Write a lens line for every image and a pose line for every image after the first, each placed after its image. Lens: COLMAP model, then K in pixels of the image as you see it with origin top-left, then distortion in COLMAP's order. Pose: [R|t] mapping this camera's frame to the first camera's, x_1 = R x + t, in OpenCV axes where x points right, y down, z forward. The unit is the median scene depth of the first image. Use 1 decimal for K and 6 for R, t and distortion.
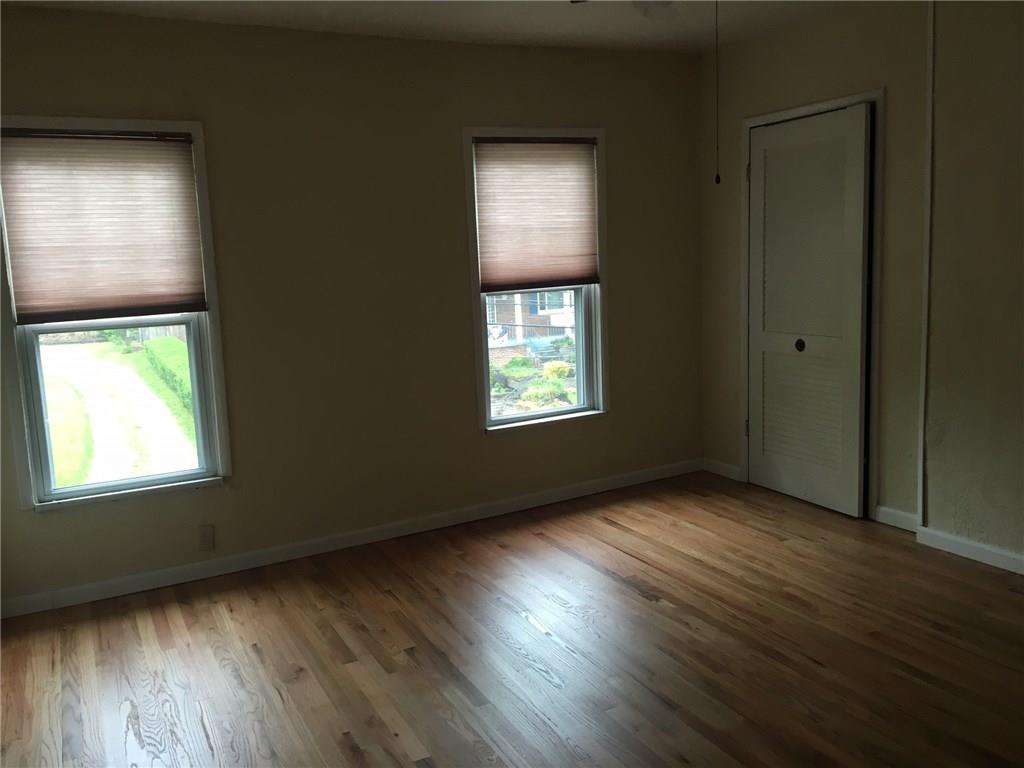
lens RADIAL K [[857.2, 0, 528.8], [0, 857.2, 380.8], [0, 0, 1]] dist [0.096509, -0.151471]
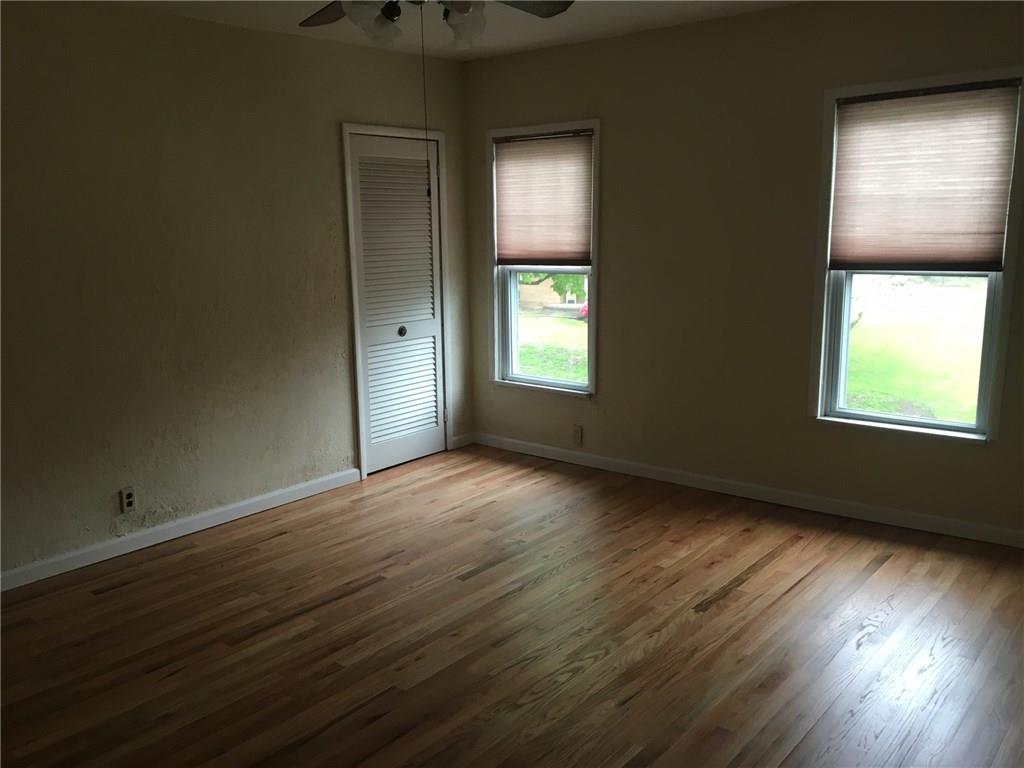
lens RADIAL K [[857.2, 0, 528.8], [0, 857.2, 380.8], [0, 0, 1]] dist [0.096509, -0.151471]
pose [[0.382203, 0.201037, -0.901945, 0.730467], [-0.142734, 0.977178, 0.157321, -0.092762], [0.912988, 0.068610, 0.402176, 0.366757]]
